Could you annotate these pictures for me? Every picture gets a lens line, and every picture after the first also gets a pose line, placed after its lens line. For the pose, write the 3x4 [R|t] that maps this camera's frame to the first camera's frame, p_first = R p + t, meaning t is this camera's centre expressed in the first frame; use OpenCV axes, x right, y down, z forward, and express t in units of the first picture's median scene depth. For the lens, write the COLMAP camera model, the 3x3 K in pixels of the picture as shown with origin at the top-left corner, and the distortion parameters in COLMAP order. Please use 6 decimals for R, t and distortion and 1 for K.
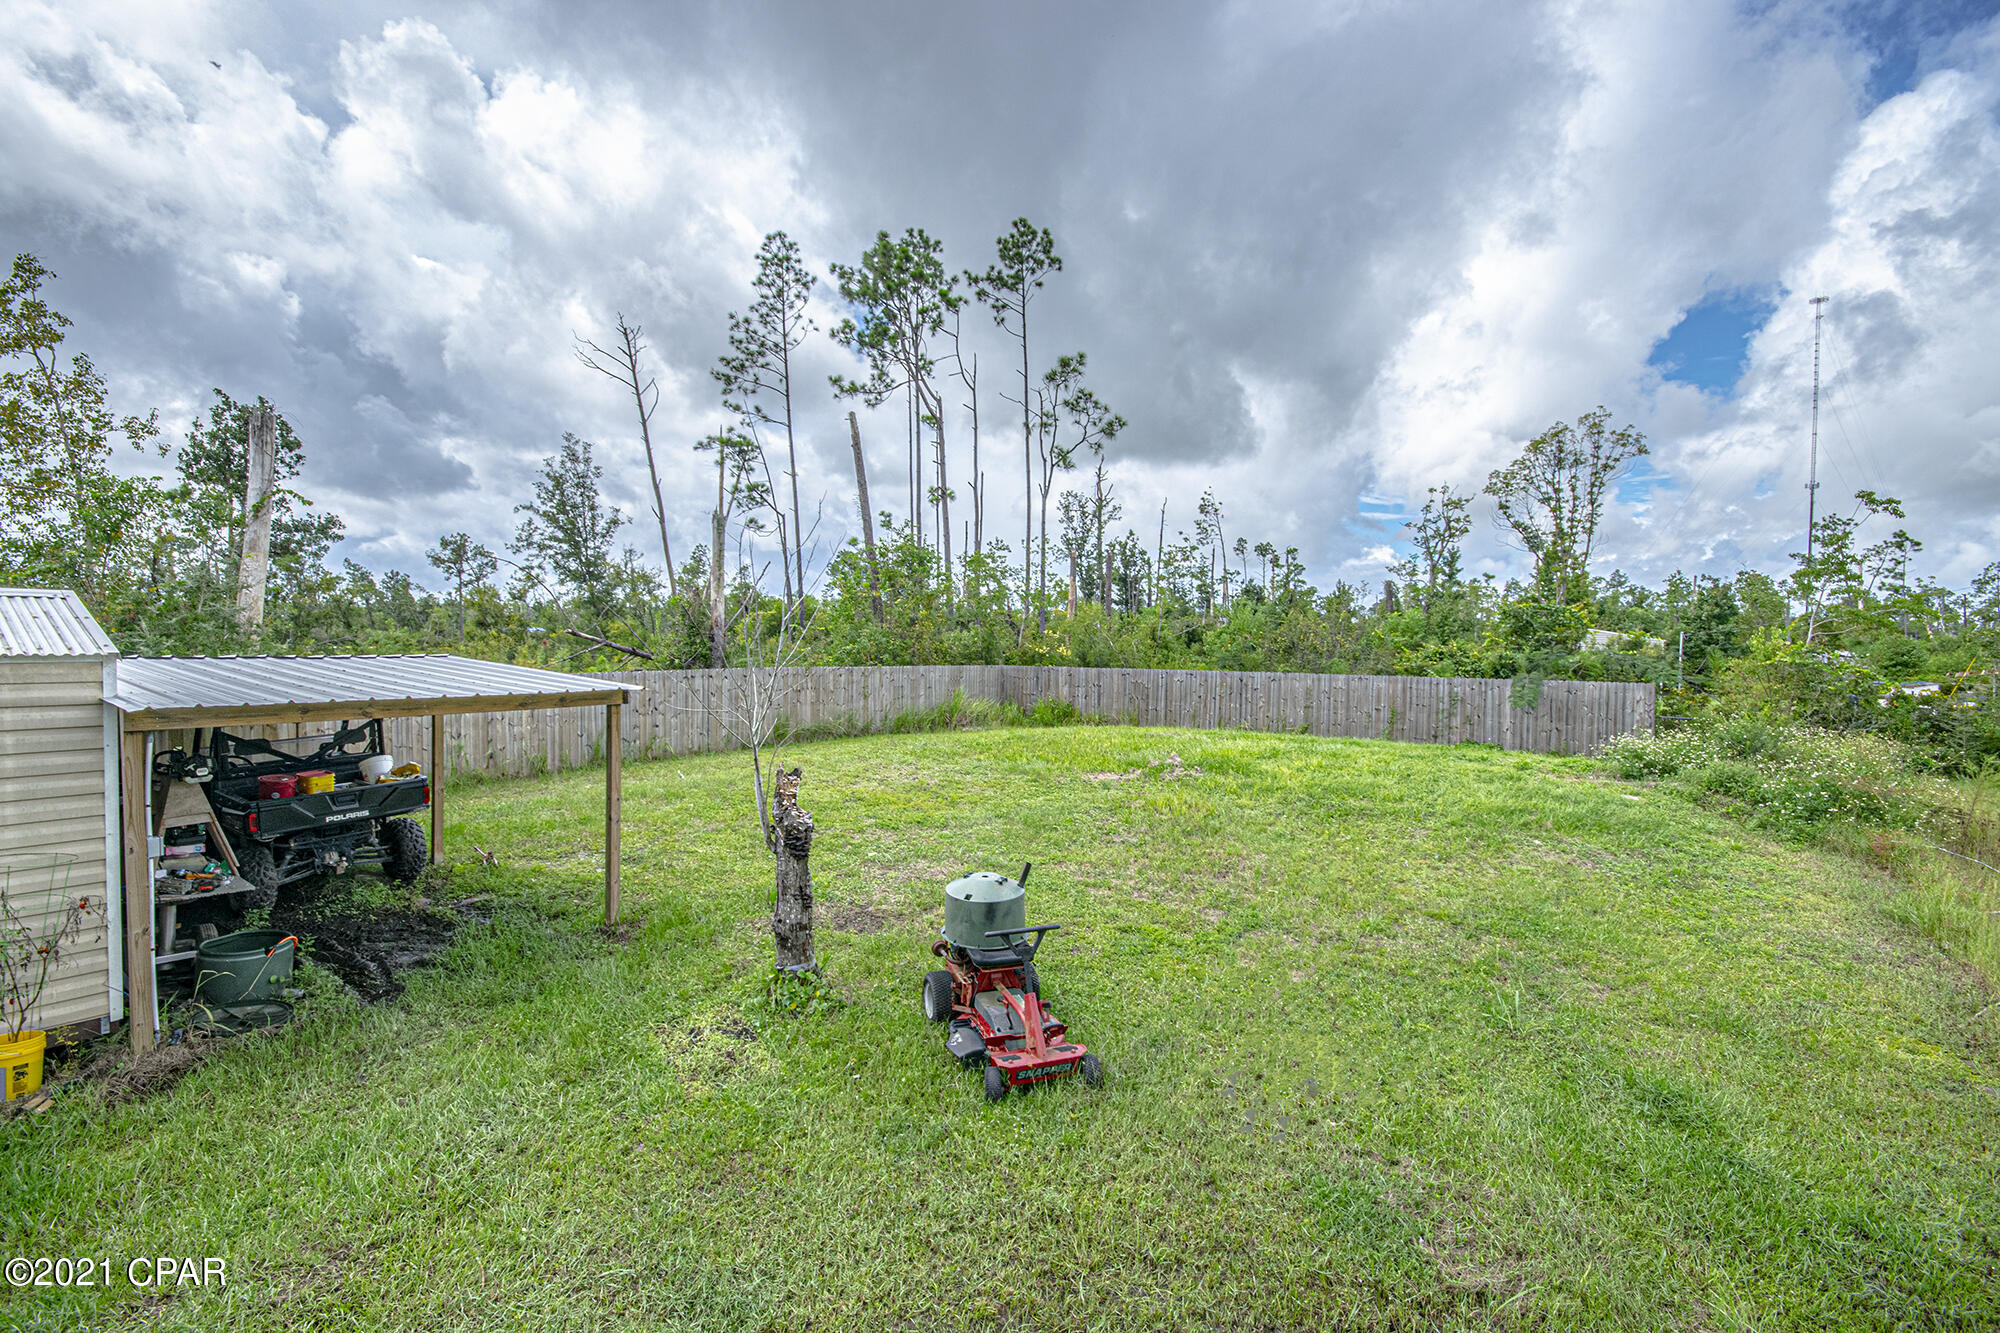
lens RADIAL K [[872.8, 0, 1017.1], [0, 872.8, 657.1], [0, 0, 1]] dist [0.009466, -0.012475]
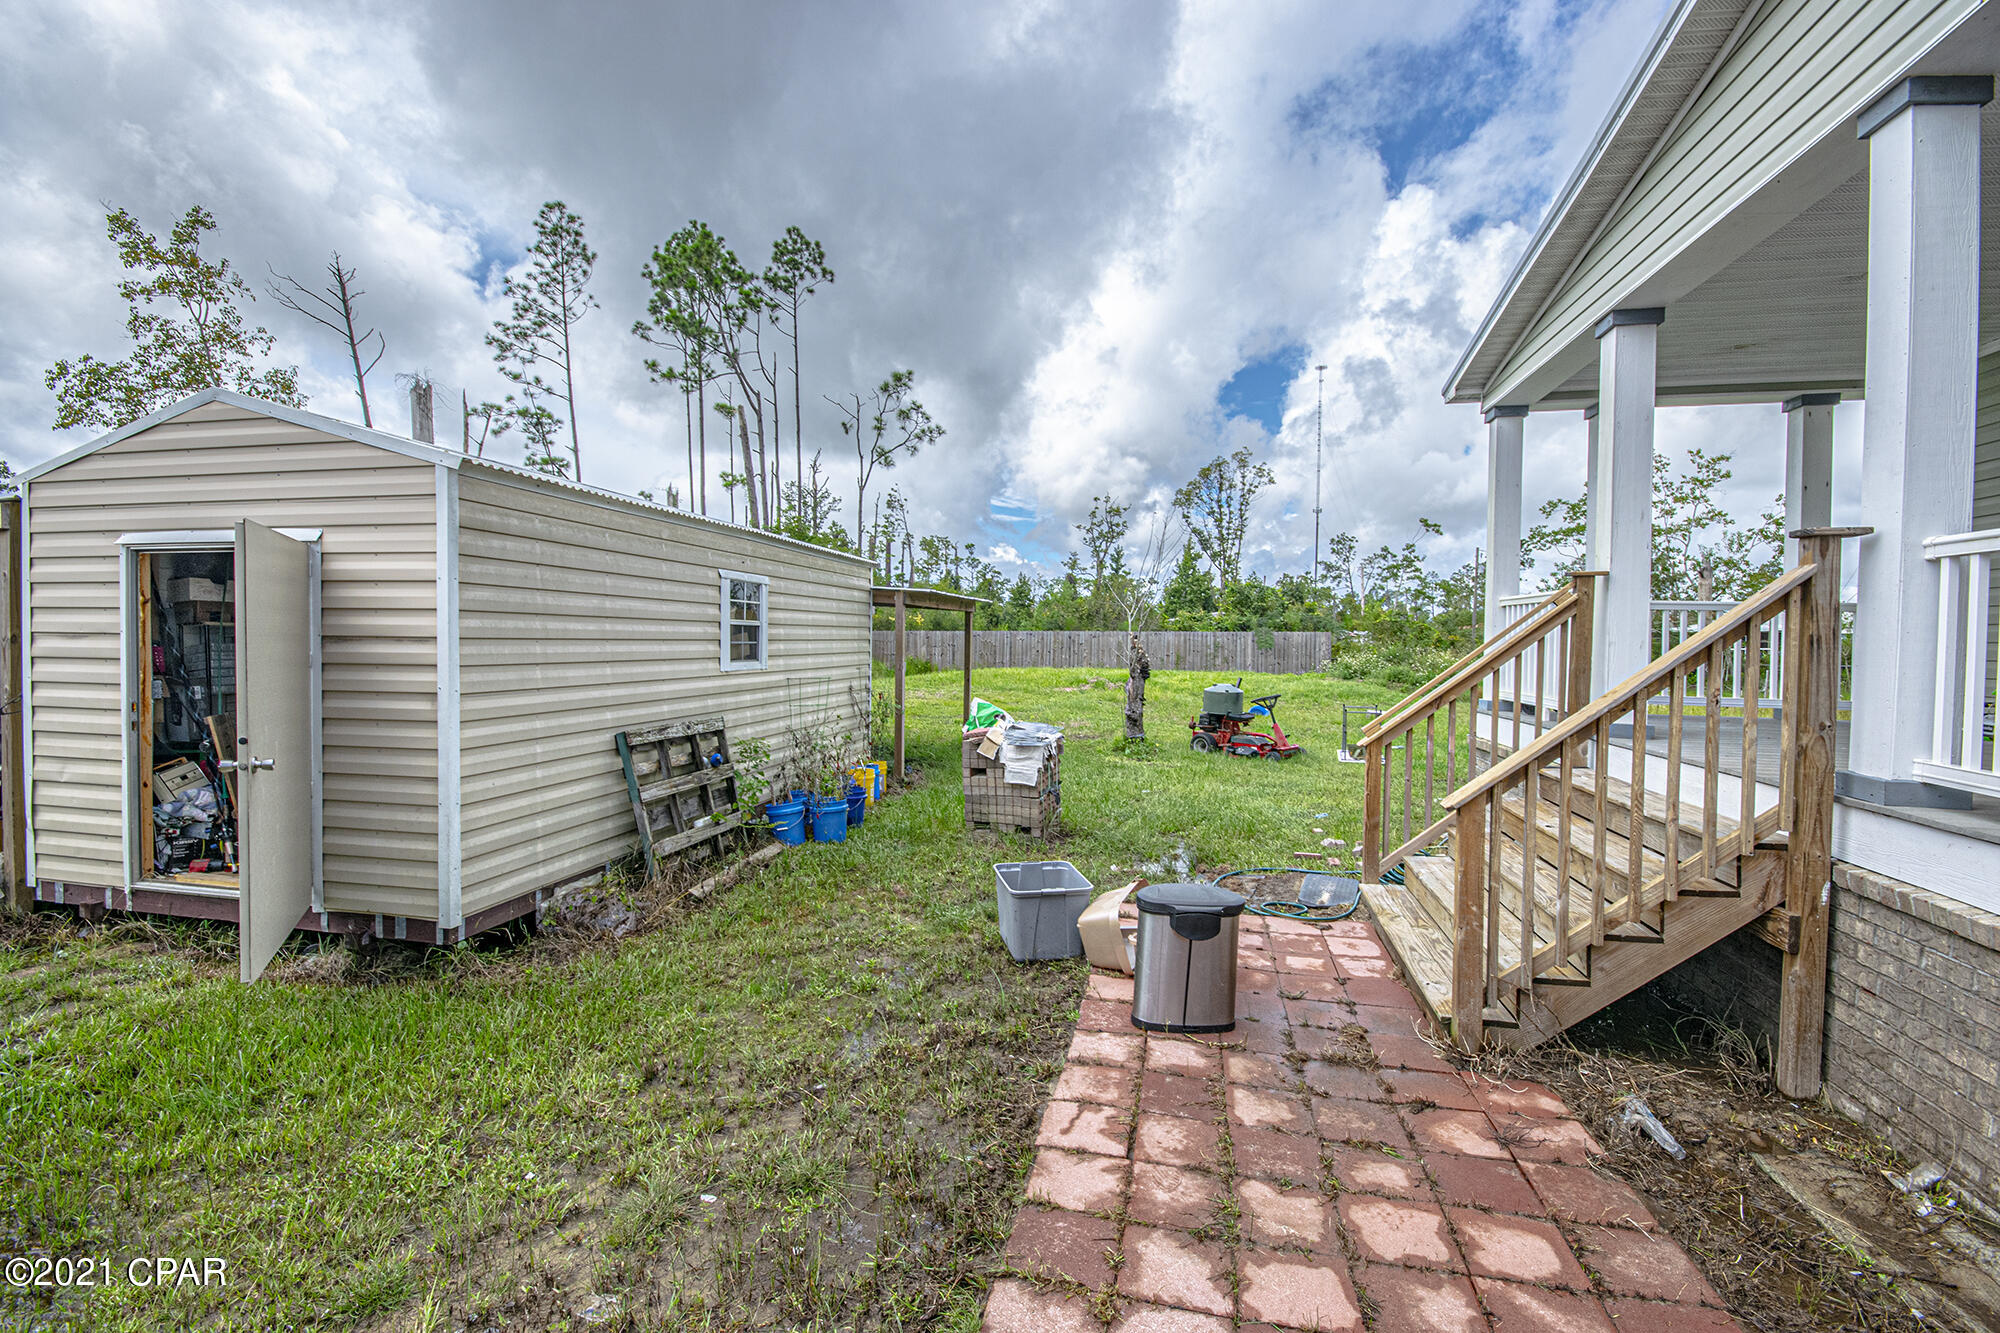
lens RADIAL K [[872.8, 0, 1005.4], [0, 872.8, 675.5], [0, 0, 1]] dist [0.009466, -0.012475]
pose [[0.922542, -0.022089, 0.385265, -0.197737], [0.011193, 0.999472, 0.030503, 0.024318], [-0.385735, -0.023828, 0.922302, -0.117963]]
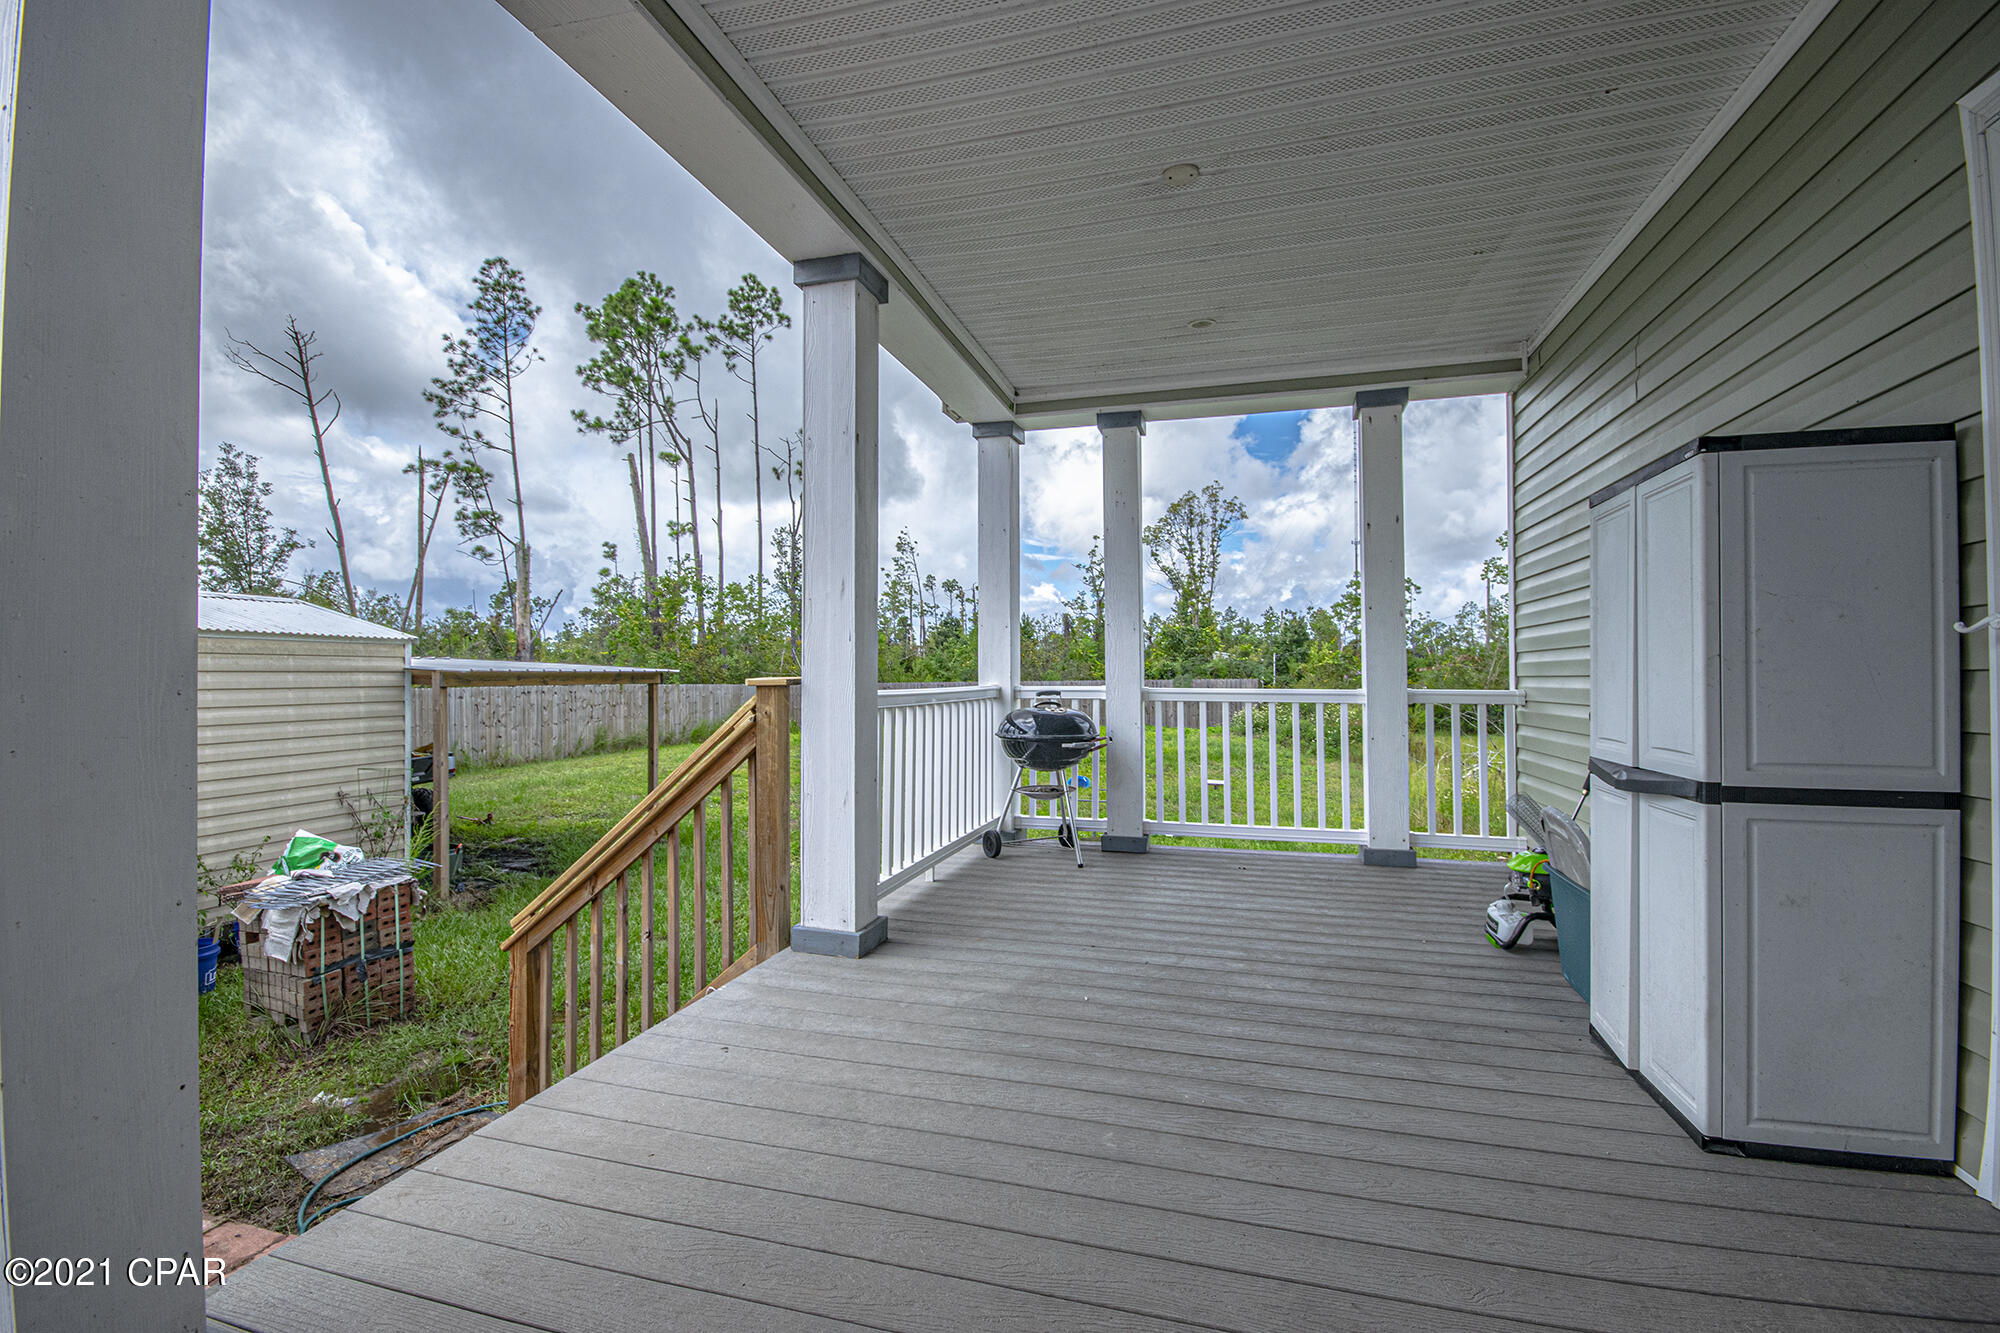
lens RADIAL K [[872.8, 0, 1003.5], [0, 872.8, 680.7], [0, 0, 1]] dist [0.009466, -0.012475]
pose [[0.939063, -0.023450, 0.342945, -0.087020], [0.028039, 0.999571, -0.008428, 0.016131], [-0.342600, 0.017530, 0.939318, -0.114371]]
